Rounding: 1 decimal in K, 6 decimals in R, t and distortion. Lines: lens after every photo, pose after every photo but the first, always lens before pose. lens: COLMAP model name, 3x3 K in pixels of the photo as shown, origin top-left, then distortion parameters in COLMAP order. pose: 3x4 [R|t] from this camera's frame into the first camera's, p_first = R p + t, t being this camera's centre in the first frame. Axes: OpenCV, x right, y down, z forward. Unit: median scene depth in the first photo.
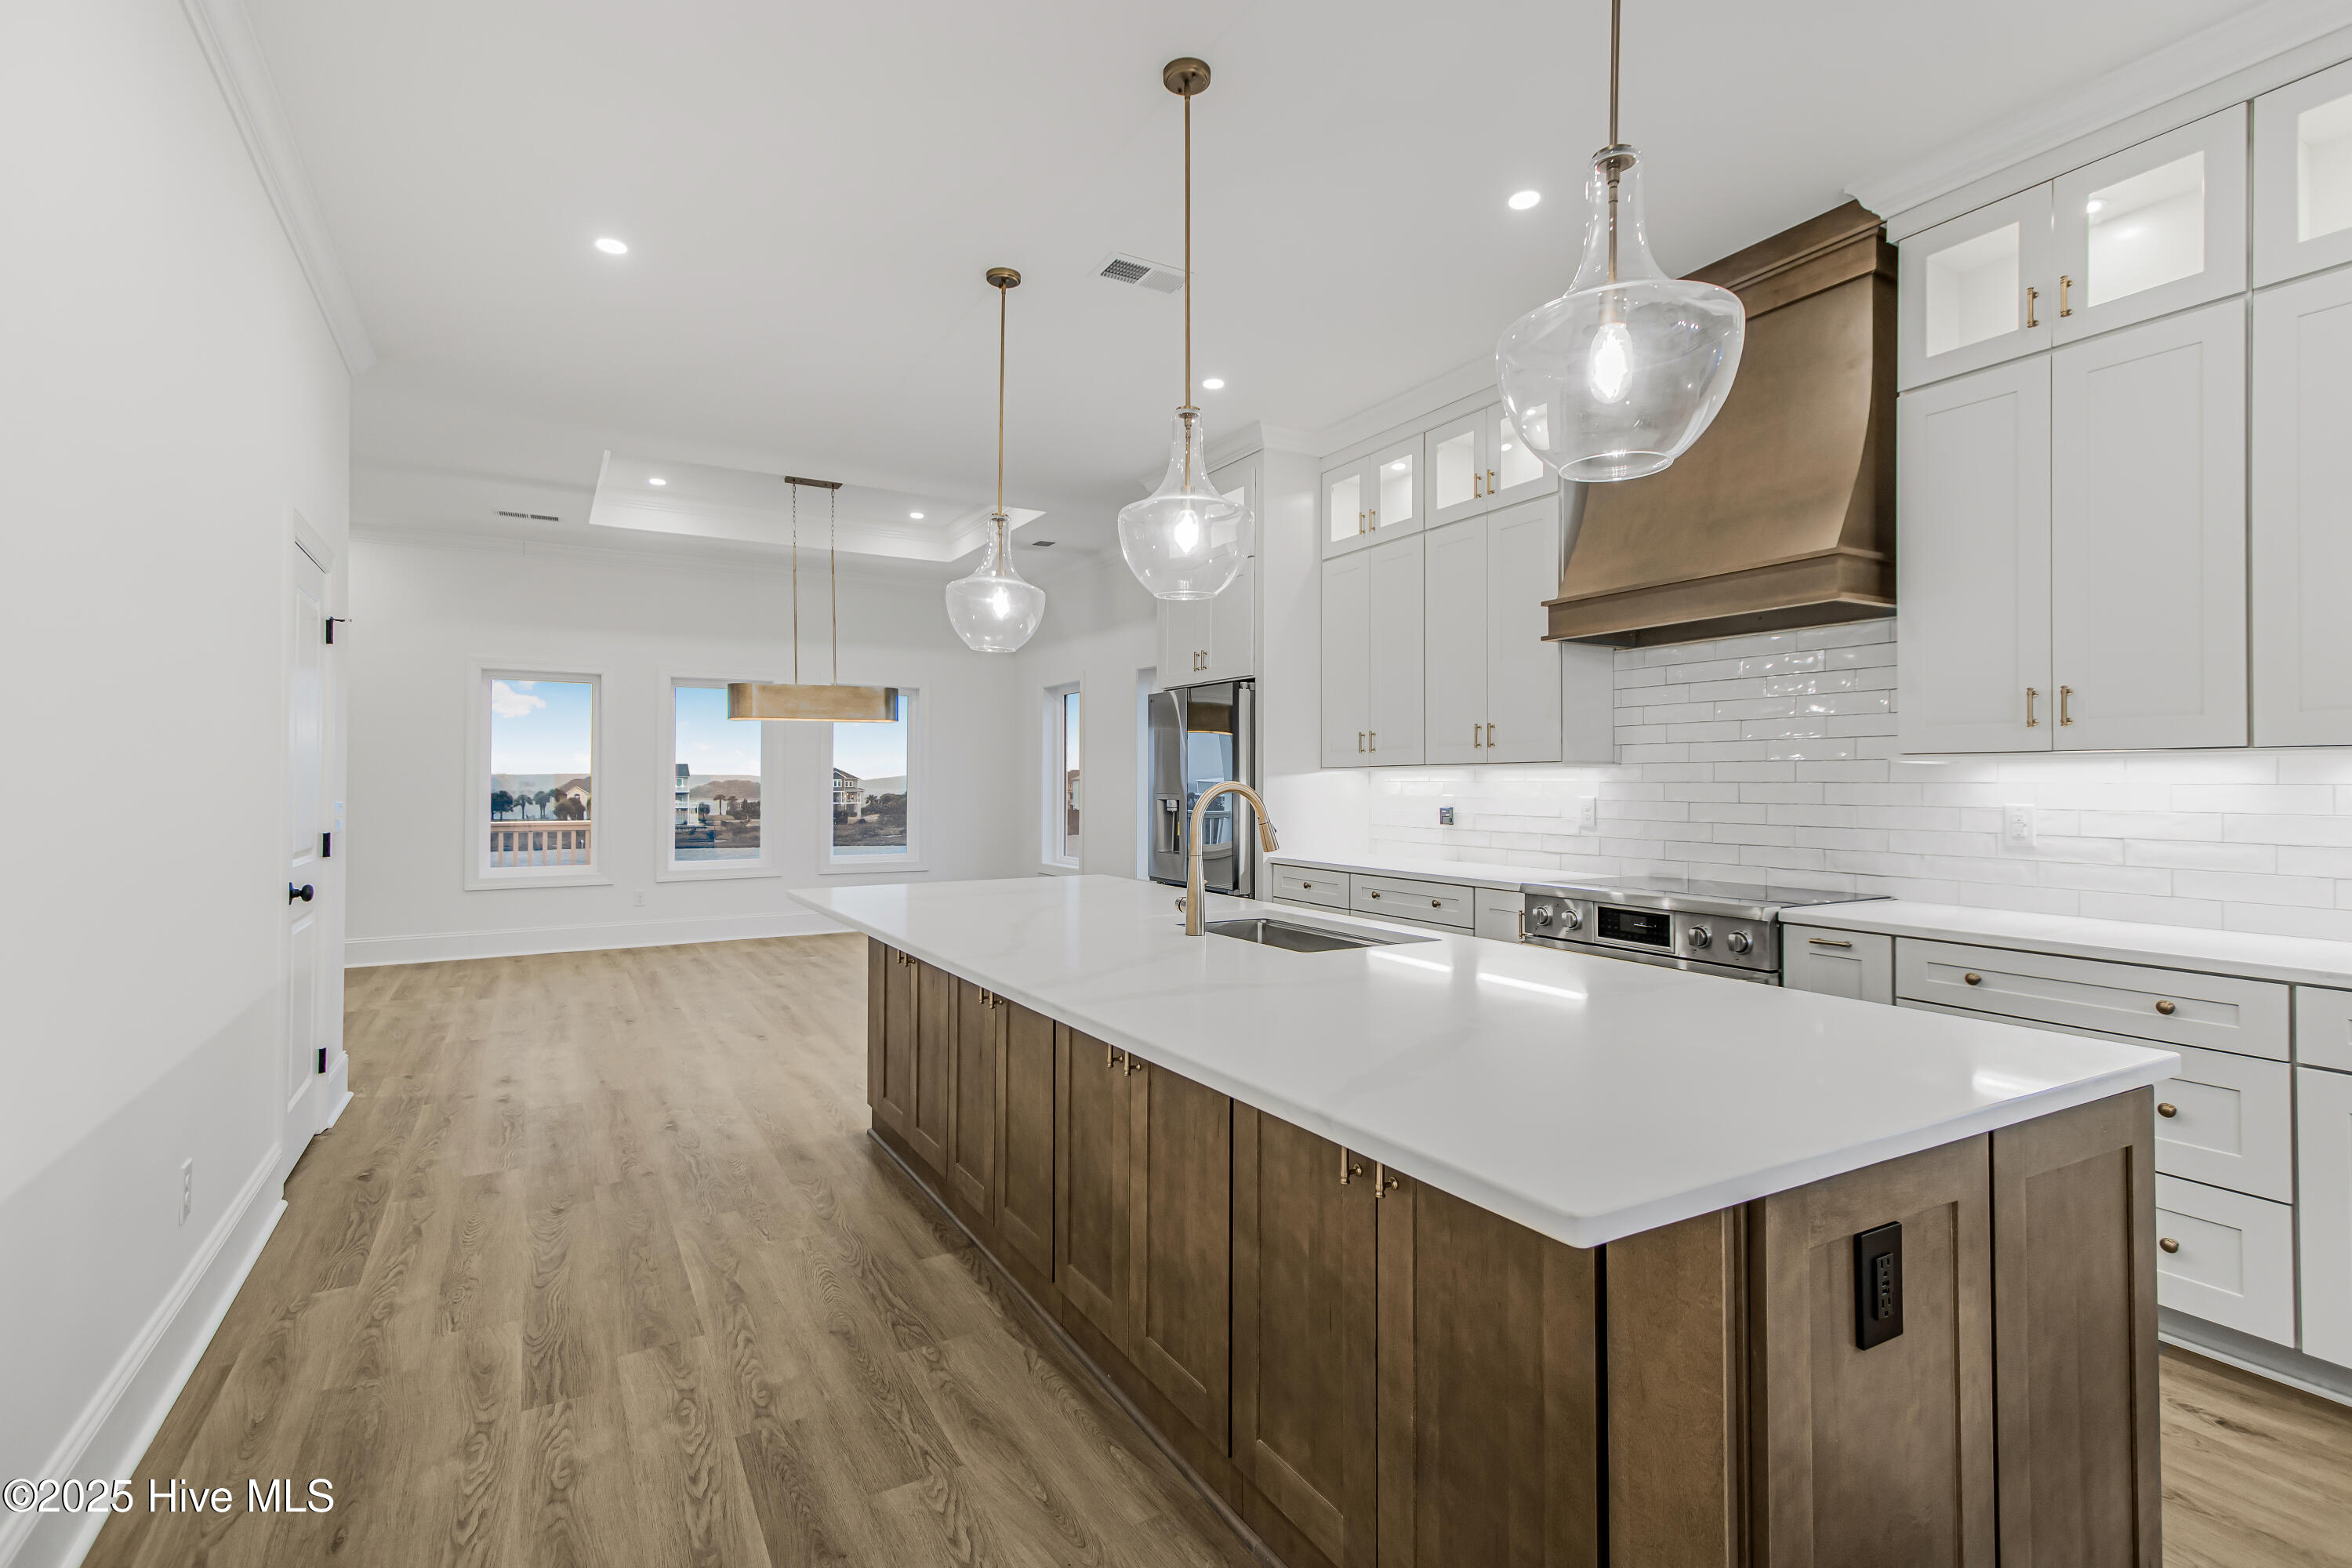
lens RADIAL K [[1094.5, 0, 1157.9], [0, 1094.5, 784.5], [0, 0, 1]] dist [0.006876, -0.000573]
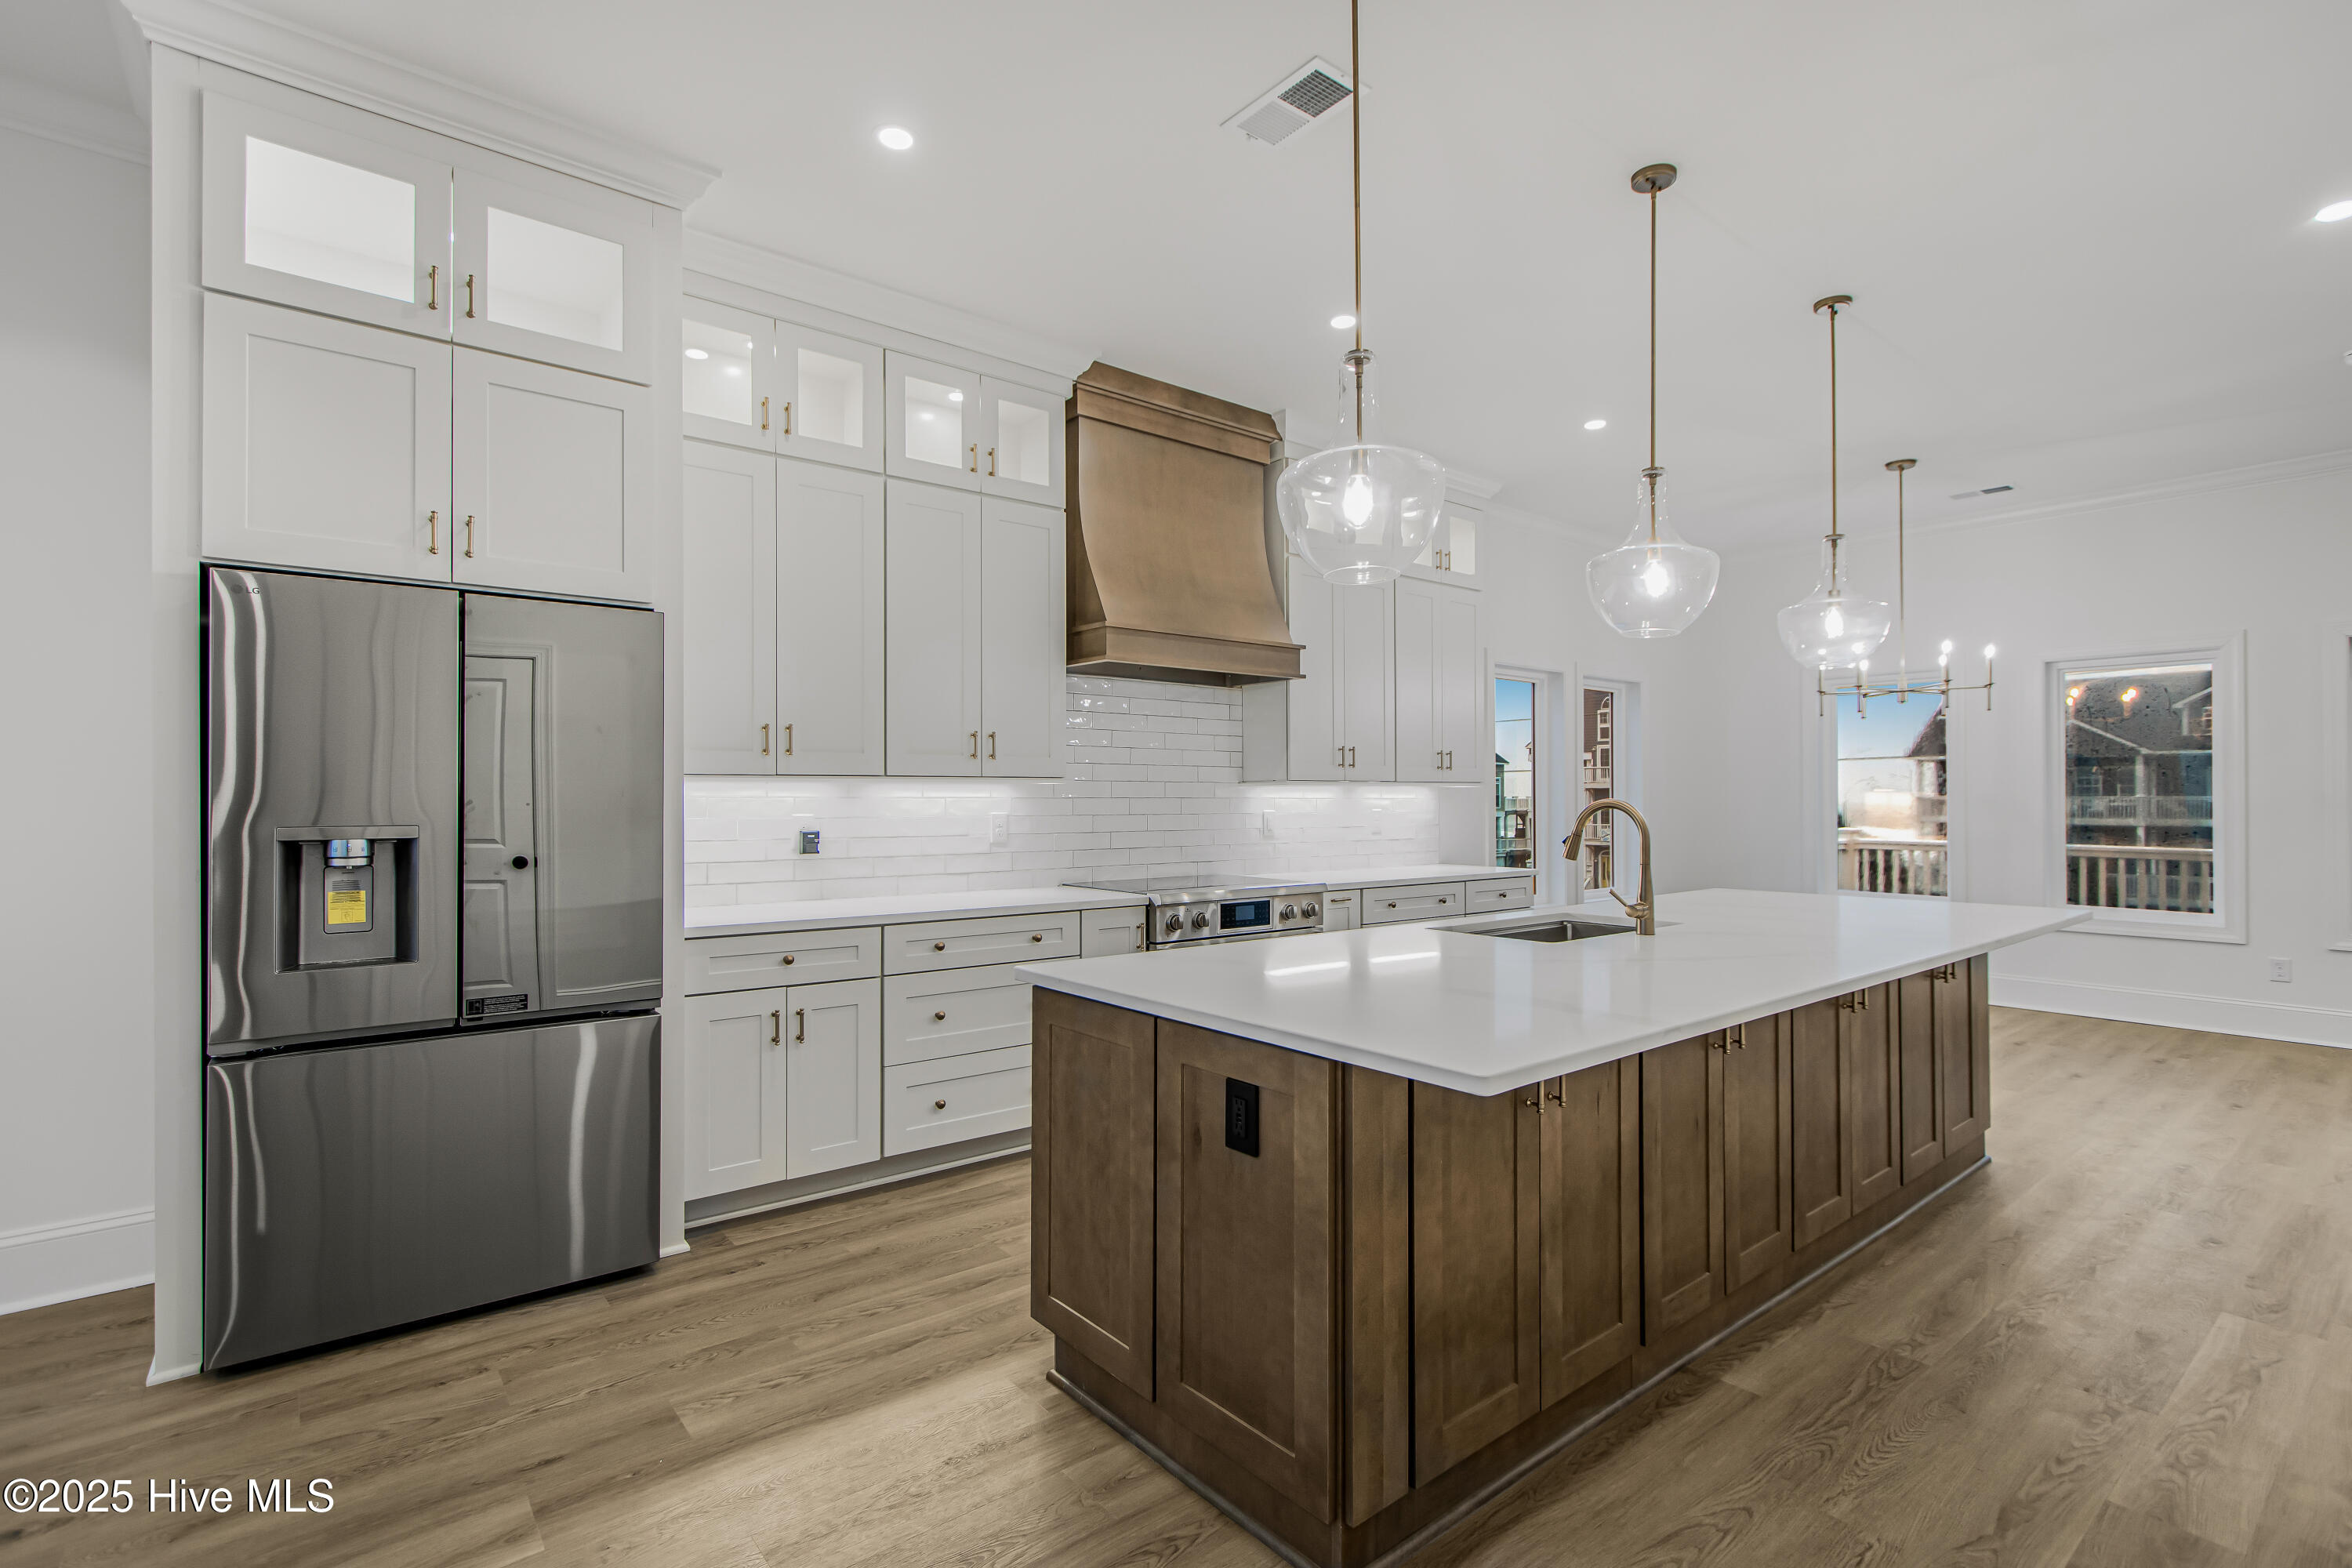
lens RADIAL K [[1102.2, 0, 1188.0], [0, 1102.2, 782.2], [0, 0, 1]] dist [0.002110, 0.000027]
pose [[-0.175237, 0.015745, 0.984400, -0.703552], [0.004263, 0.999875, -0.015234, -0.000630], [-0.984517, 0.001527, -0.175282, 1.159013]]
